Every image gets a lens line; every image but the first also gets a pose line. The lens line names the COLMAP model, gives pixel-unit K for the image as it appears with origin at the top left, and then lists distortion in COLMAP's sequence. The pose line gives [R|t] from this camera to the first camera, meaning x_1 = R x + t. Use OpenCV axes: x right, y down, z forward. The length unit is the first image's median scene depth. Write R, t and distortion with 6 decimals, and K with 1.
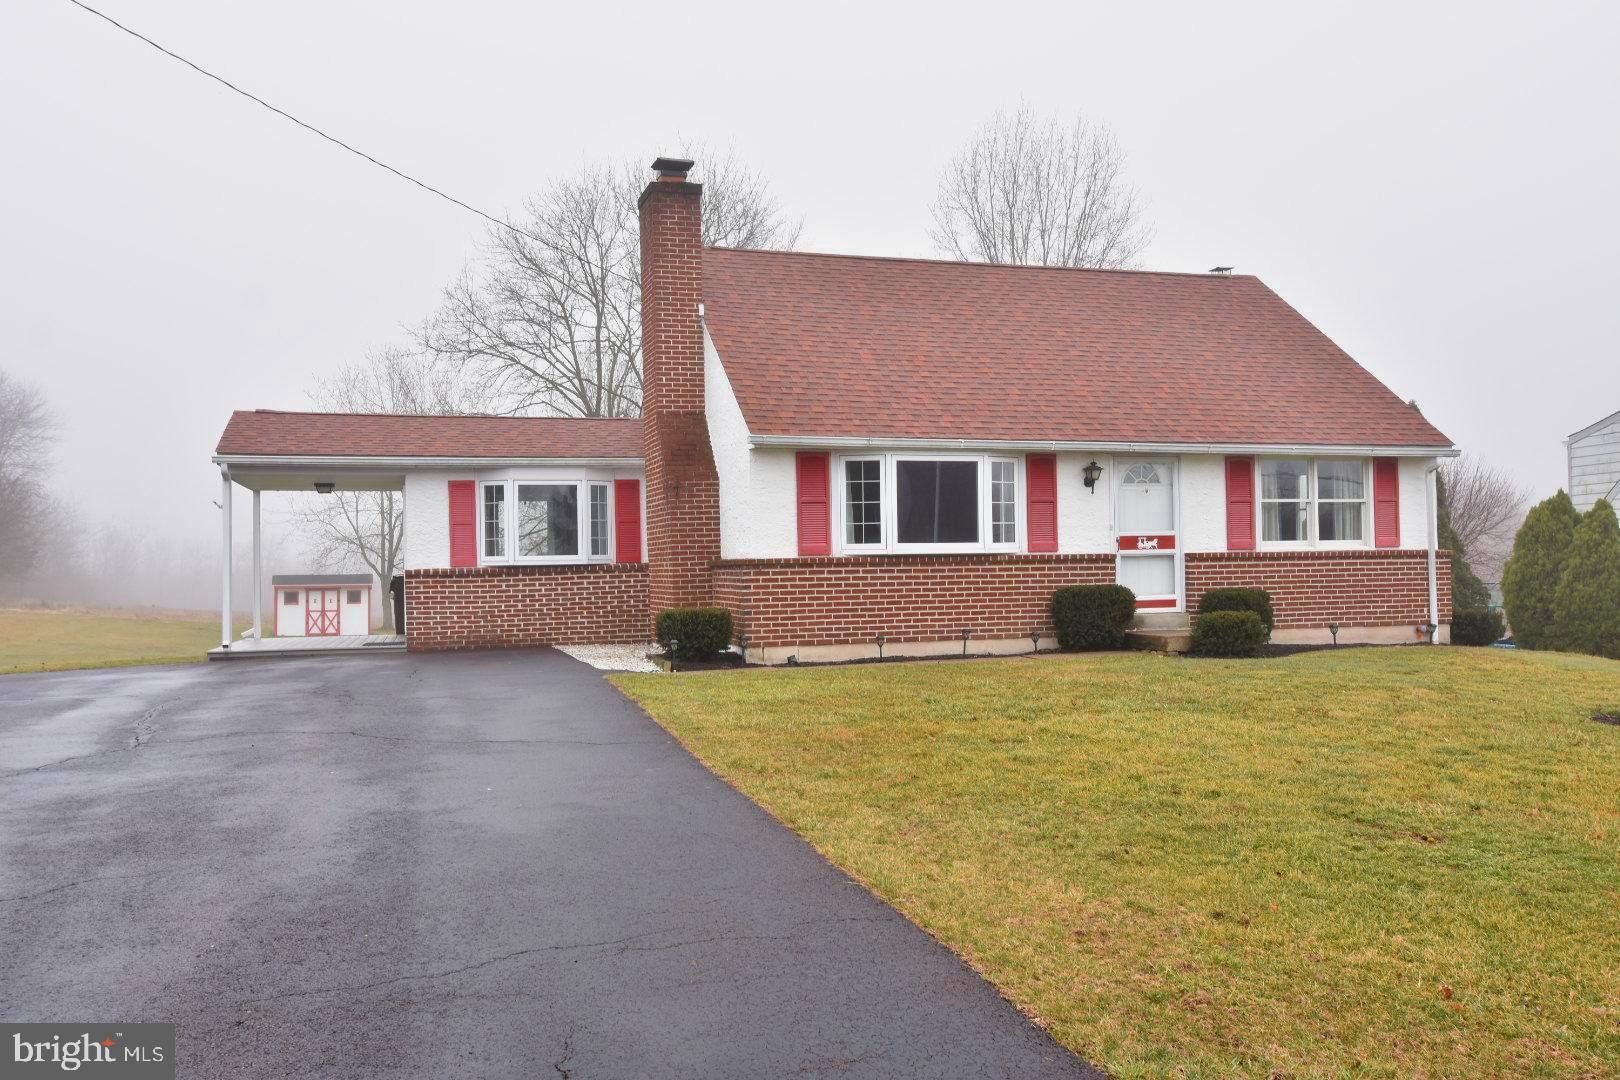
lens RADIAL K [[1348.3, 0, 808.0], [0, 1348.3, 542.2], [0, 0, 1]] dist [0.013020, 0.009037]
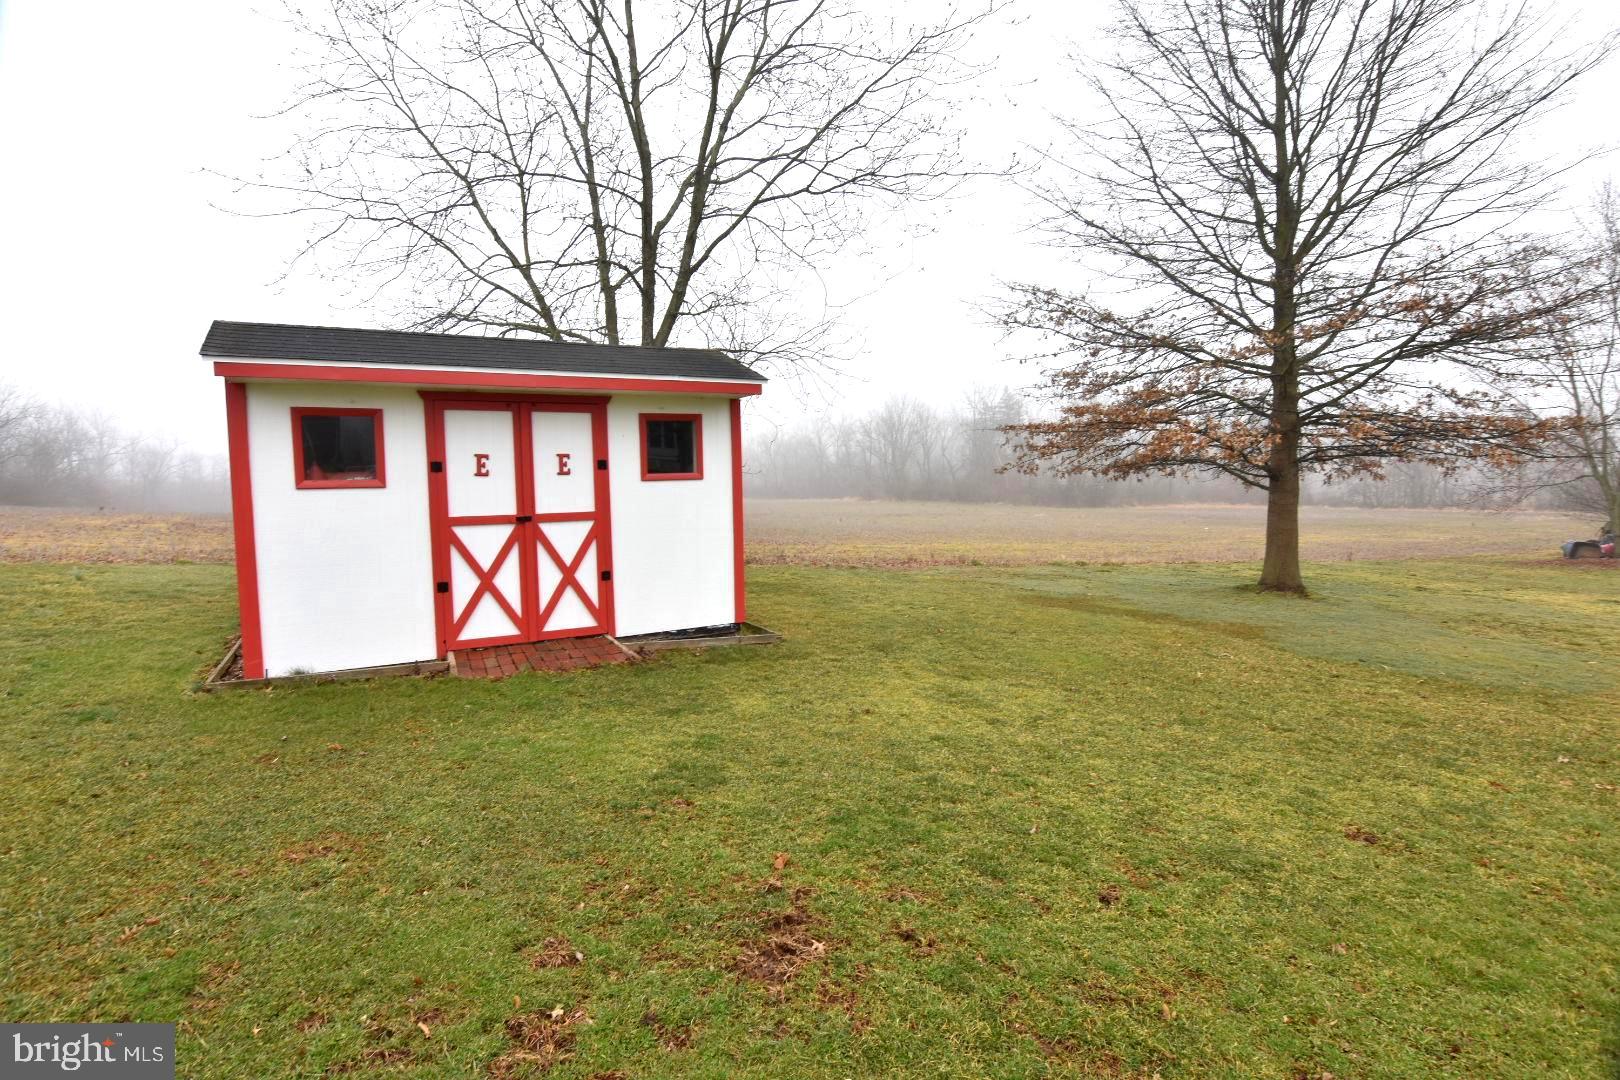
lens RADIAL K [[794.3, 0, 810.2], [0, 794.3, 534.6], [0, 0, 1]] dist [-0.006720, -0.009464]
pose [[0.979548, -0.026593, 0.199445, -1.061929], [0.007903, 0.995548, 0.093926, 0.133899], [-0.201055, -0.090428, 0.975397, 2.743939]]
